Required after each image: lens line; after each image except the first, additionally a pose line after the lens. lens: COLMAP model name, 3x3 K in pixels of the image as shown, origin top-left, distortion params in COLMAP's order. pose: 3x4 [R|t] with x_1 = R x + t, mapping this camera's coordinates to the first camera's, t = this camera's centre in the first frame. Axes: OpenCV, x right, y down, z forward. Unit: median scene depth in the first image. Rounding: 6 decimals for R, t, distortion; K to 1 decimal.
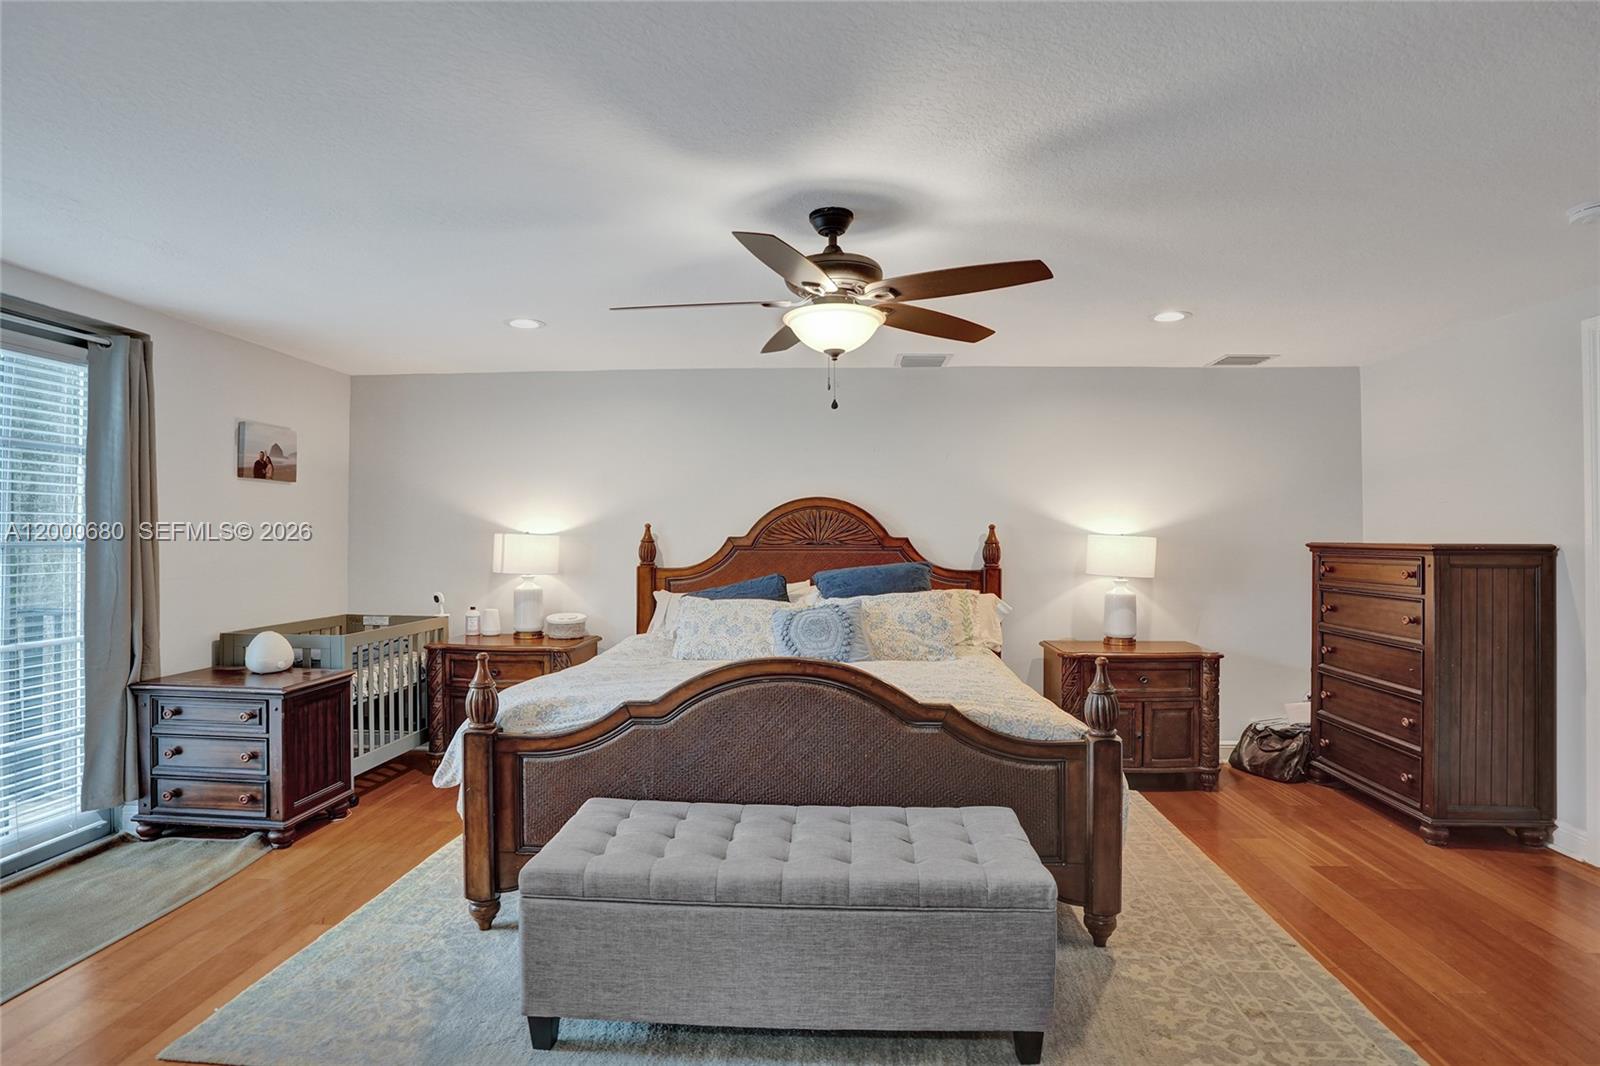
lens RADIAL K [[856.3, 0, 800.0], [0, 856.3, 533.0], [0, 0, 1]] dist [-0.076054, 0.036039]
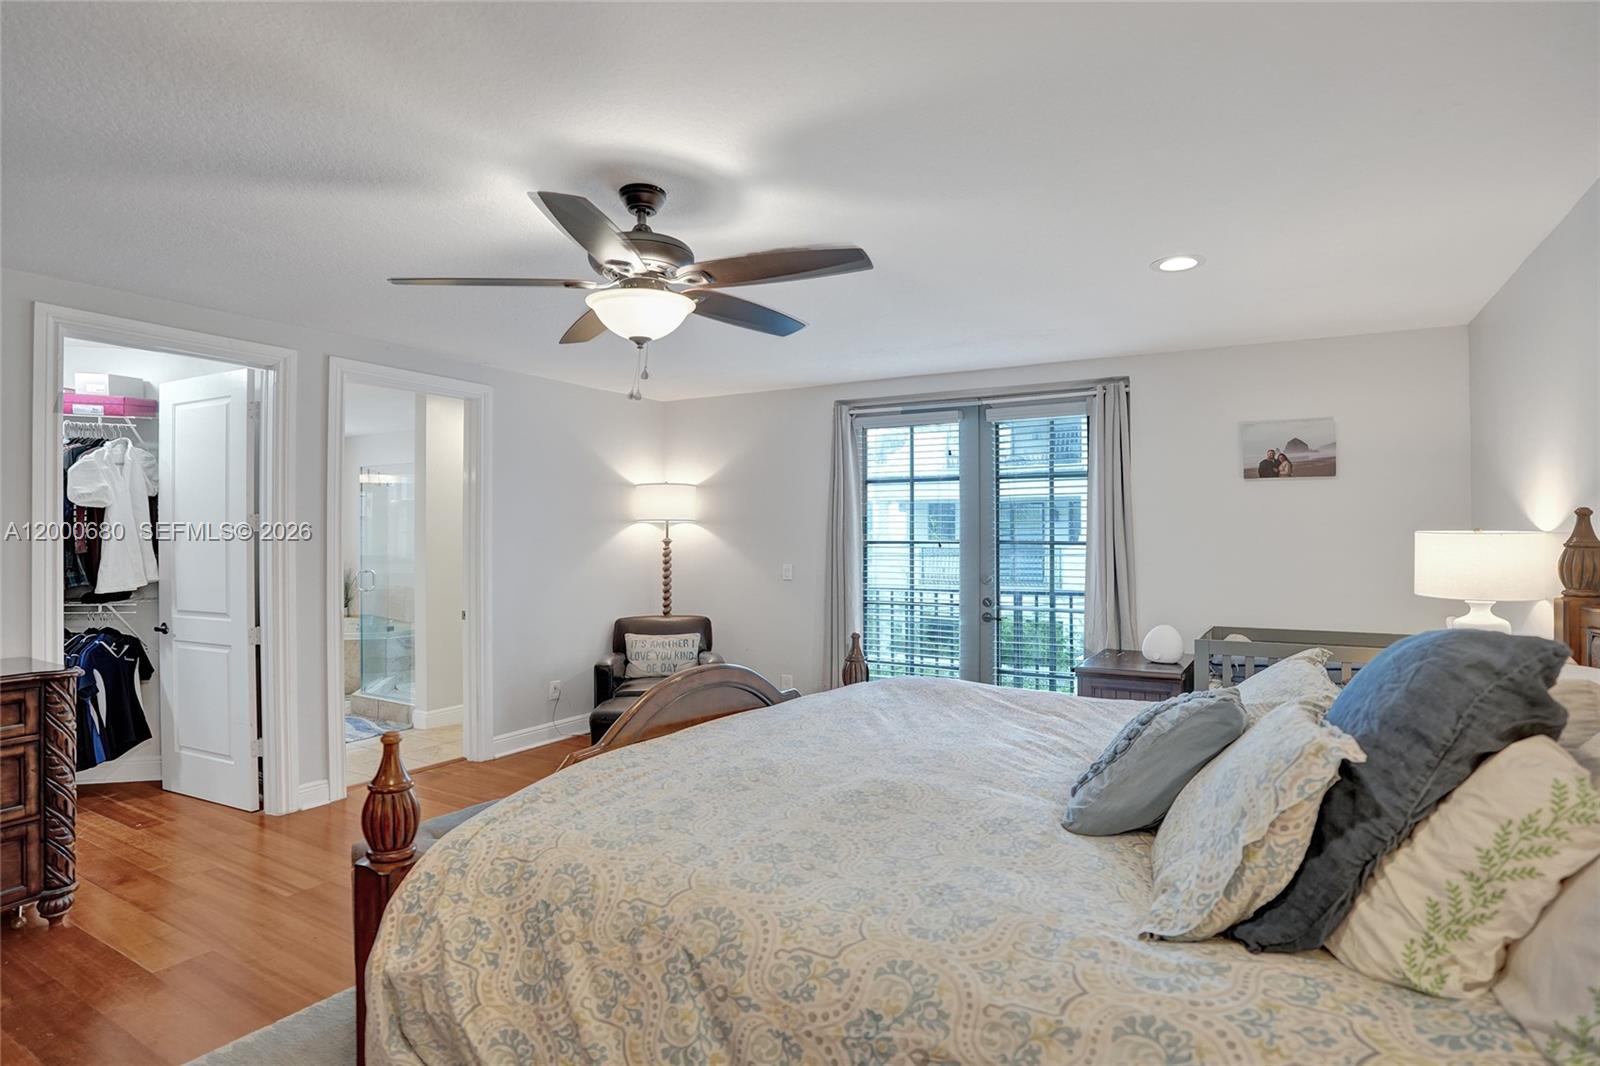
lens RADIAL K [[844.8, 0, 800.0], [0, 844.8, 533.0], [0, 0, 1]] dist [-0.057979, 0.019722]
pose [[-0.453093, -0.005197, -0.891448, 0.468127], [0.009611, 0.999896, -0.010714, 0.003836], [0.891411, -0.013423, -0.452996, 0.964227]]
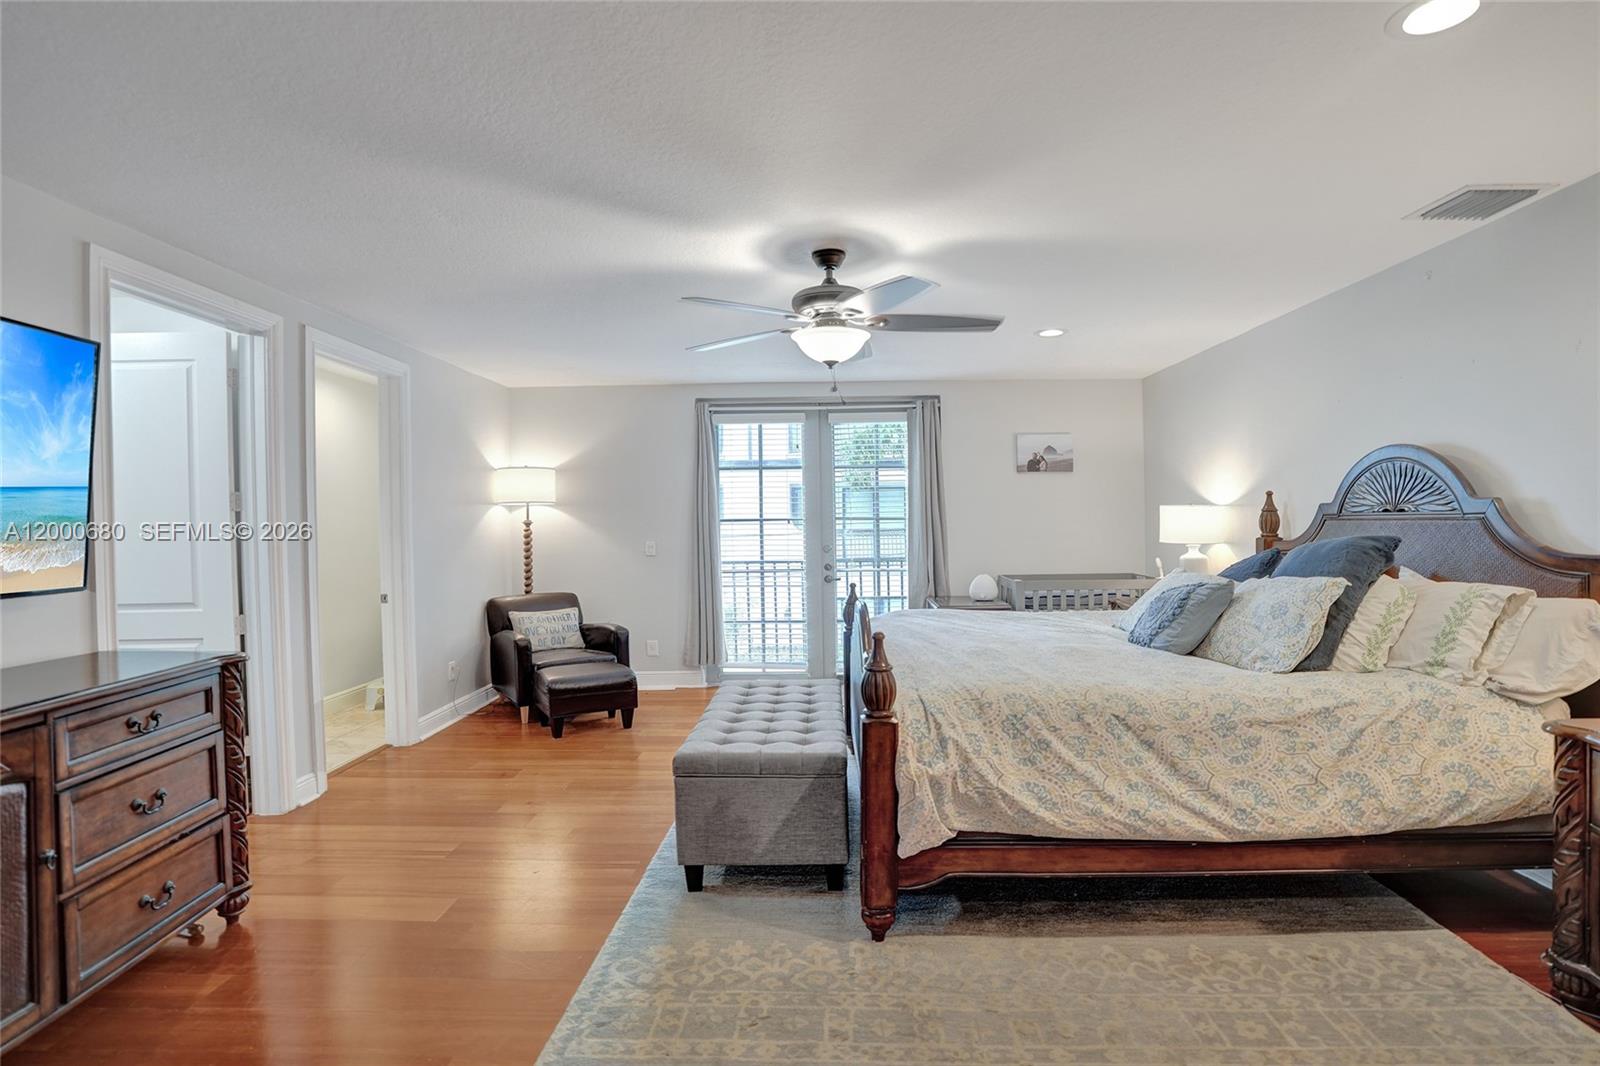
lens RADIAL K [[856.3, 0, 800.0], [0, 856.3, 533.0], [0, 0, 1]] dist [-0.076054, 0.036039]
pose [[0.052075, 0.010165, -0.998591, 0.803098], [0.024759, 0.999628, 0.011467, 0.013067], [0.998336, -0.025321, 0.051804, 0.529099]]
